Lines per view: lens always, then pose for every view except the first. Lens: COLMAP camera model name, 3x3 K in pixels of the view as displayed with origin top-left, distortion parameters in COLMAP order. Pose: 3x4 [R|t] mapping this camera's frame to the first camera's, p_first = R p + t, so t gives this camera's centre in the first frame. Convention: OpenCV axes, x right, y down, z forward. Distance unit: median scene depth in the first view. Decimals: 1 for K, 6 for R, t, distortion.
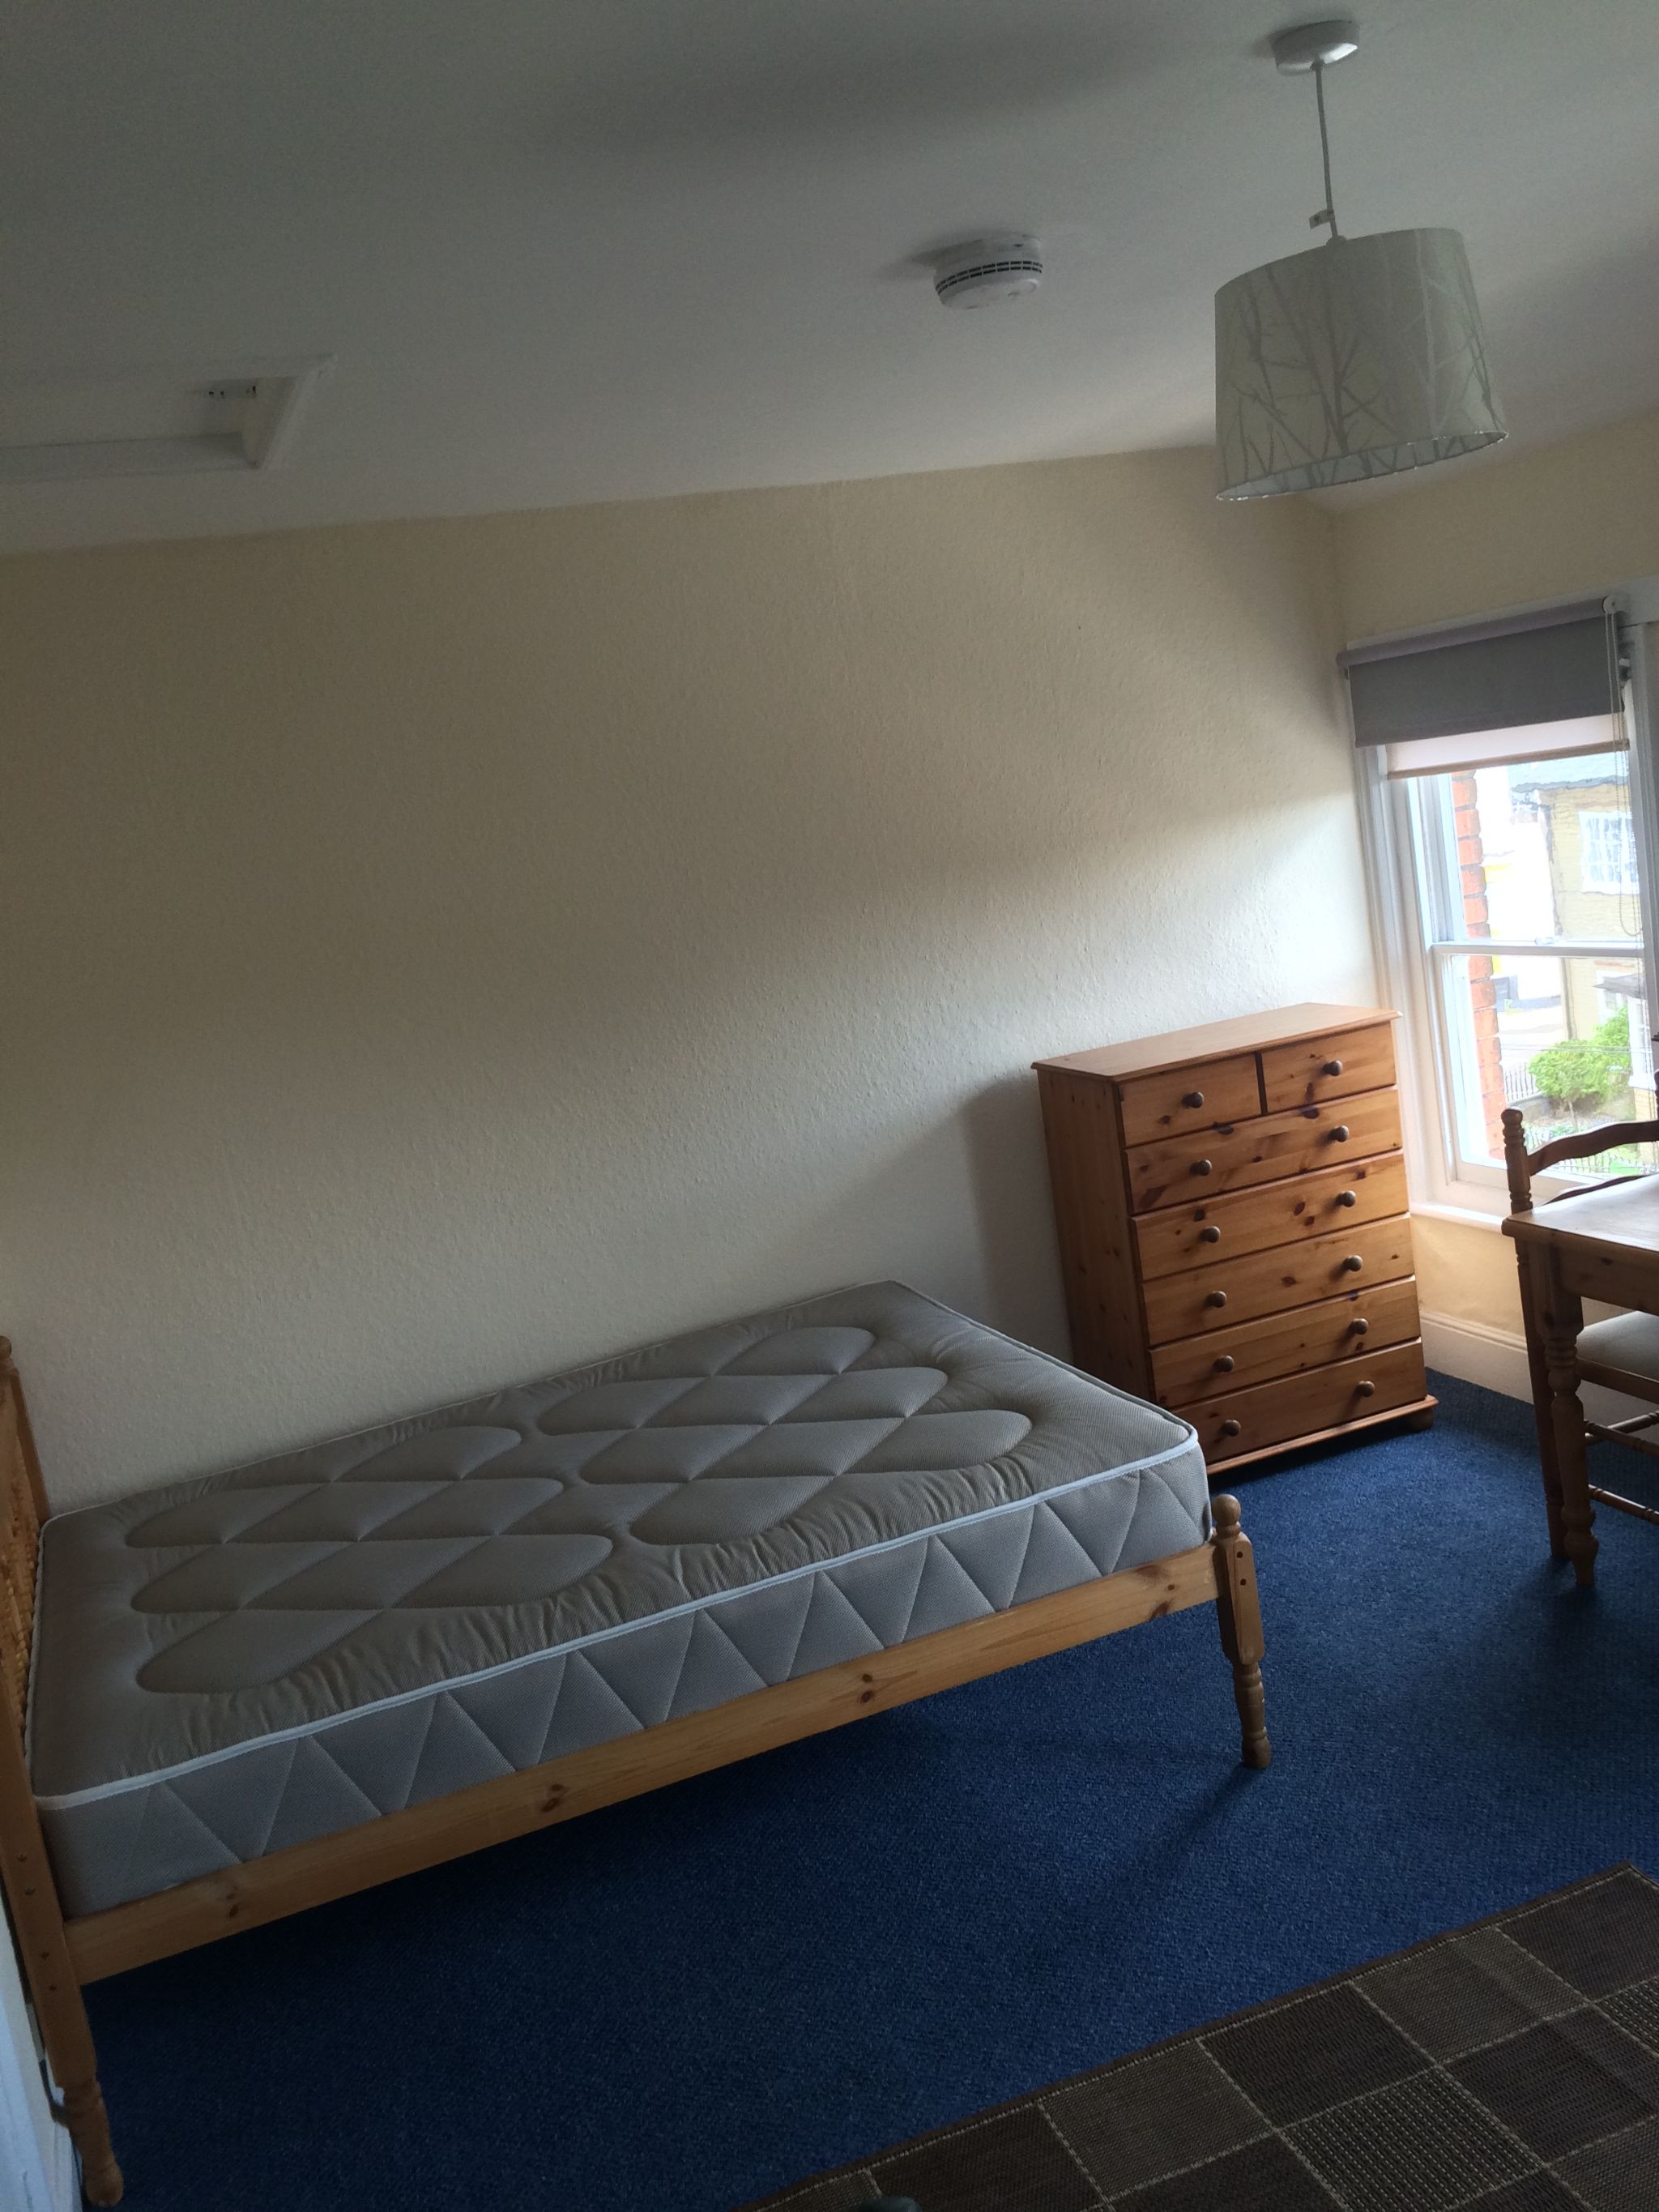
lens RADIAL K [[1872.9, 0, 824.1], [0, 1872.9, 1116.8], [0, 0, 1]] dist [0.050243, -0.064696]
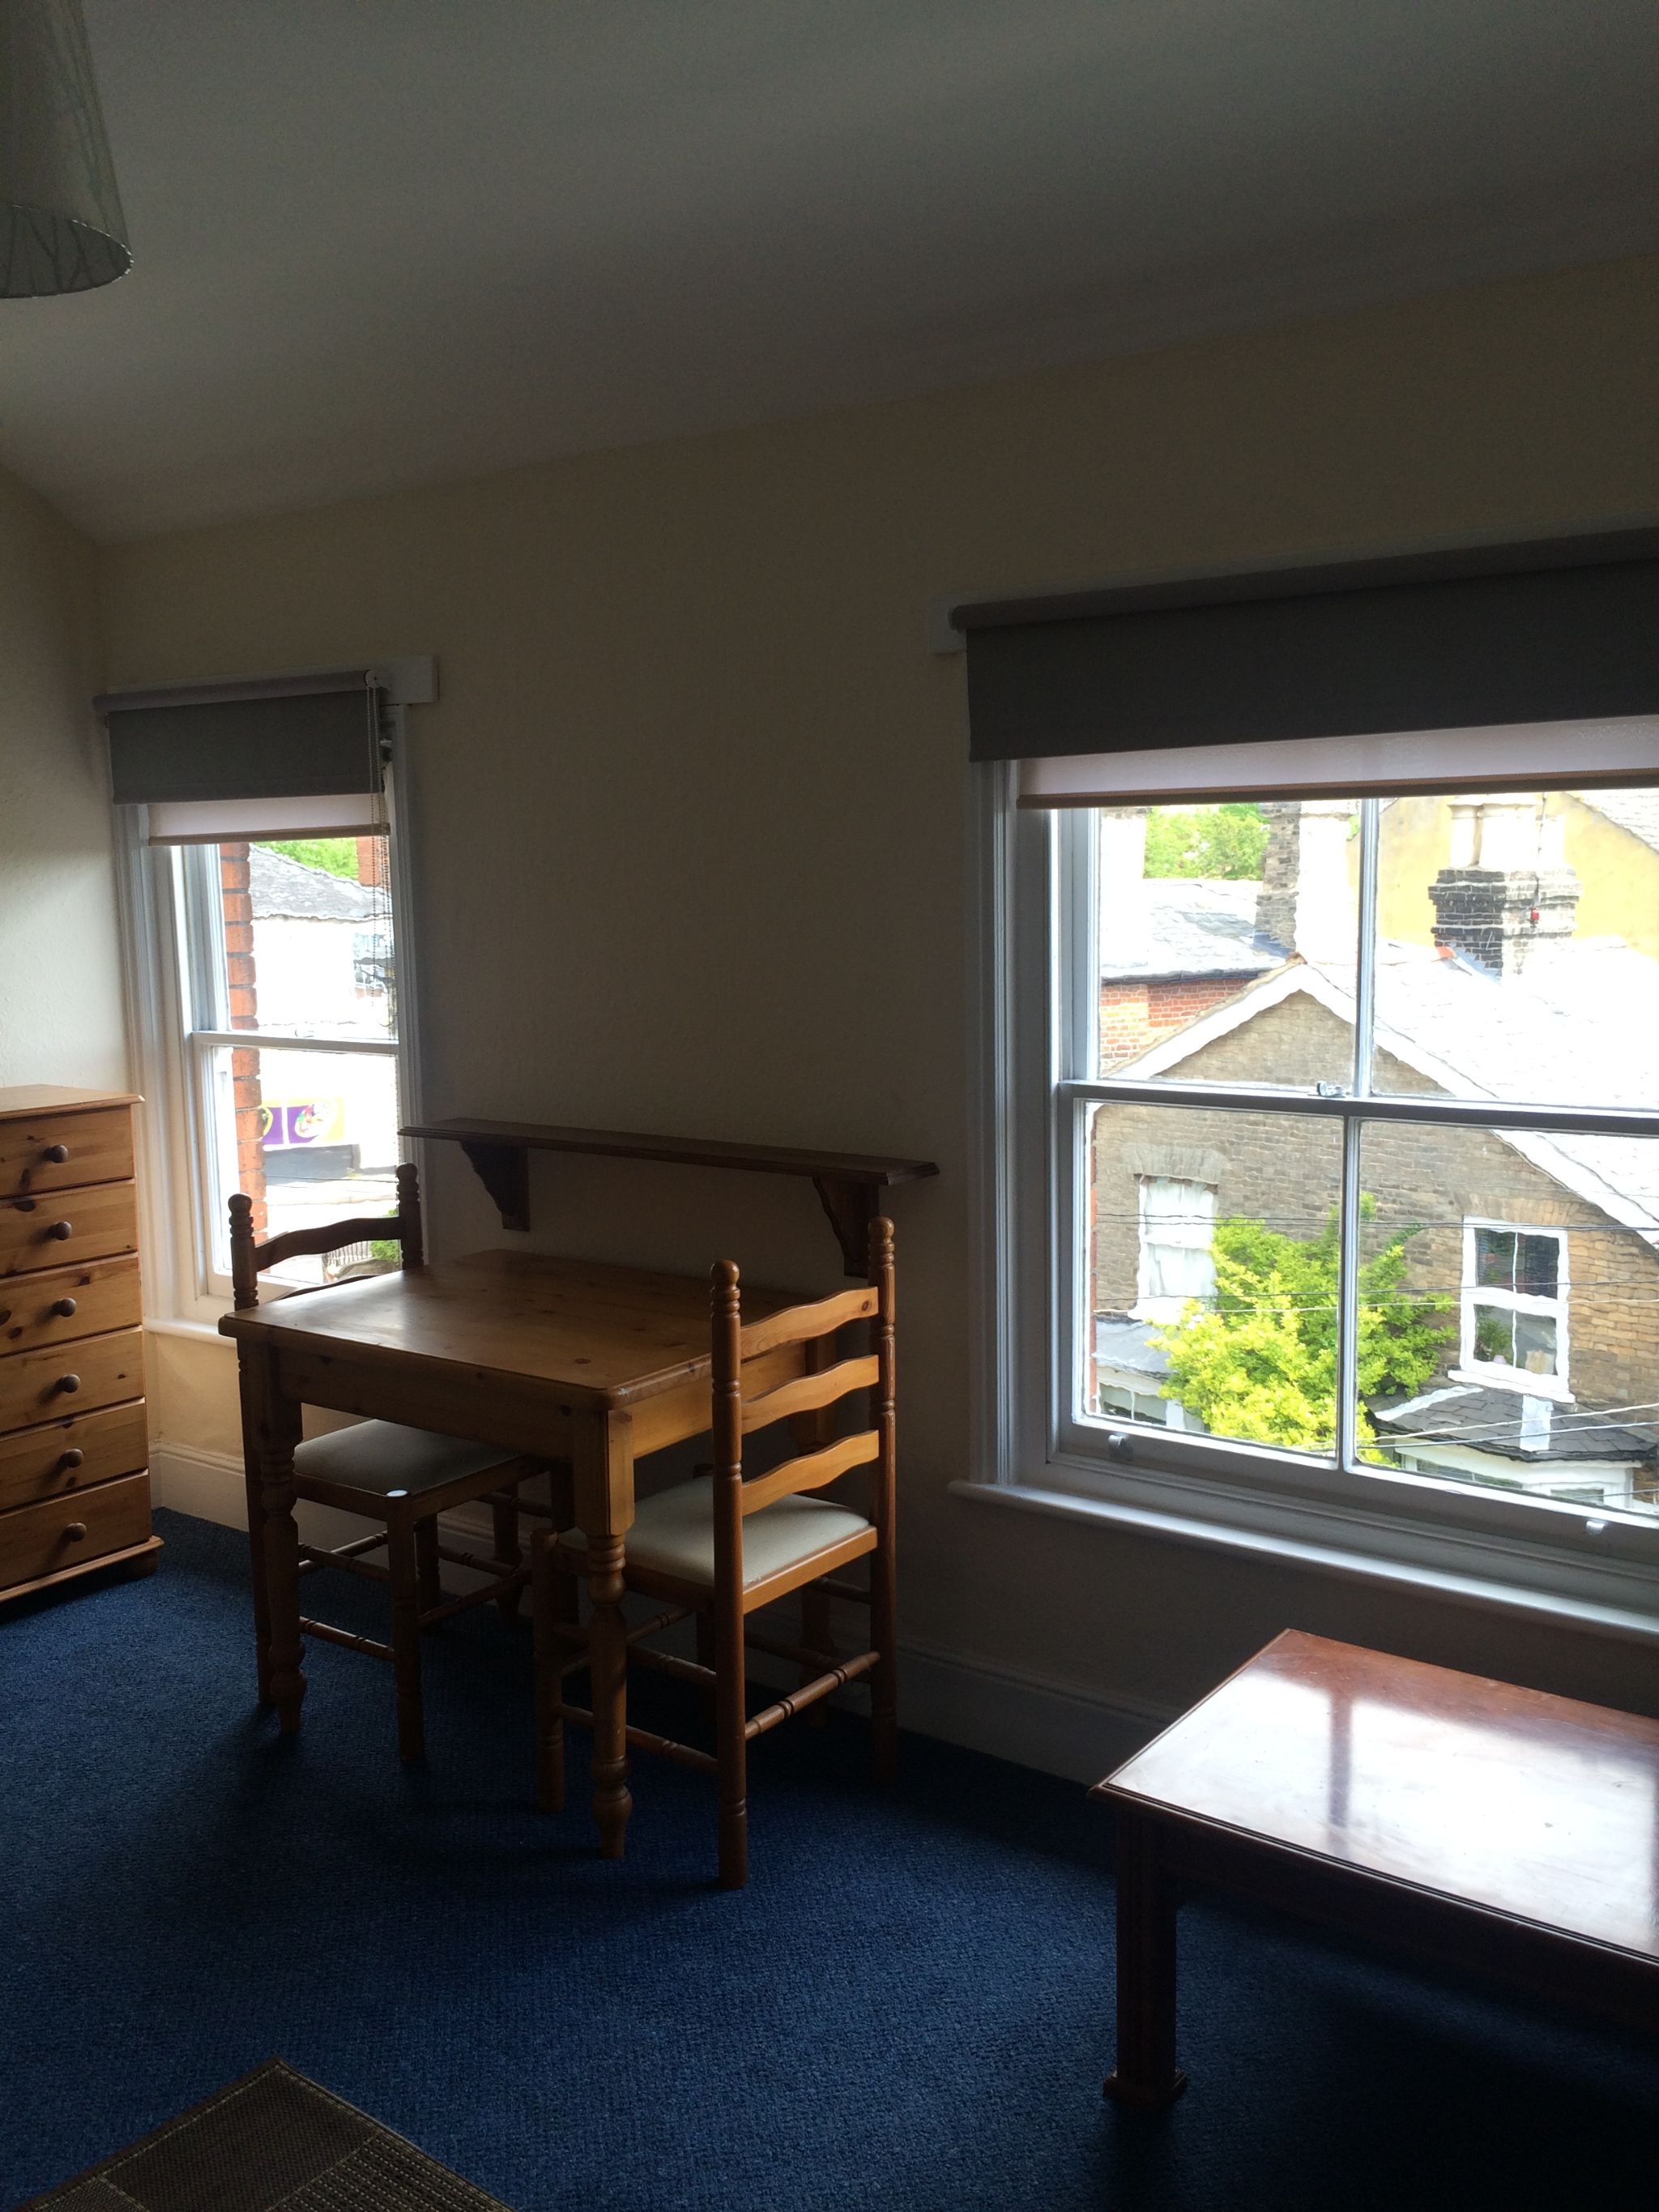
lens RADIAL K [[1872.9, 0, 828.5], [0, 1872.9, 1096.0], [0, 0, 1]] dist [0.050243, -0.064696]
pose [[0.830216, 0.076915, 0.552110, 0.085275], [-0.018846, 0.993742, -0.110099, 0.036469], [-0.557123, 0.081001, 0.826470, 0.084555]]
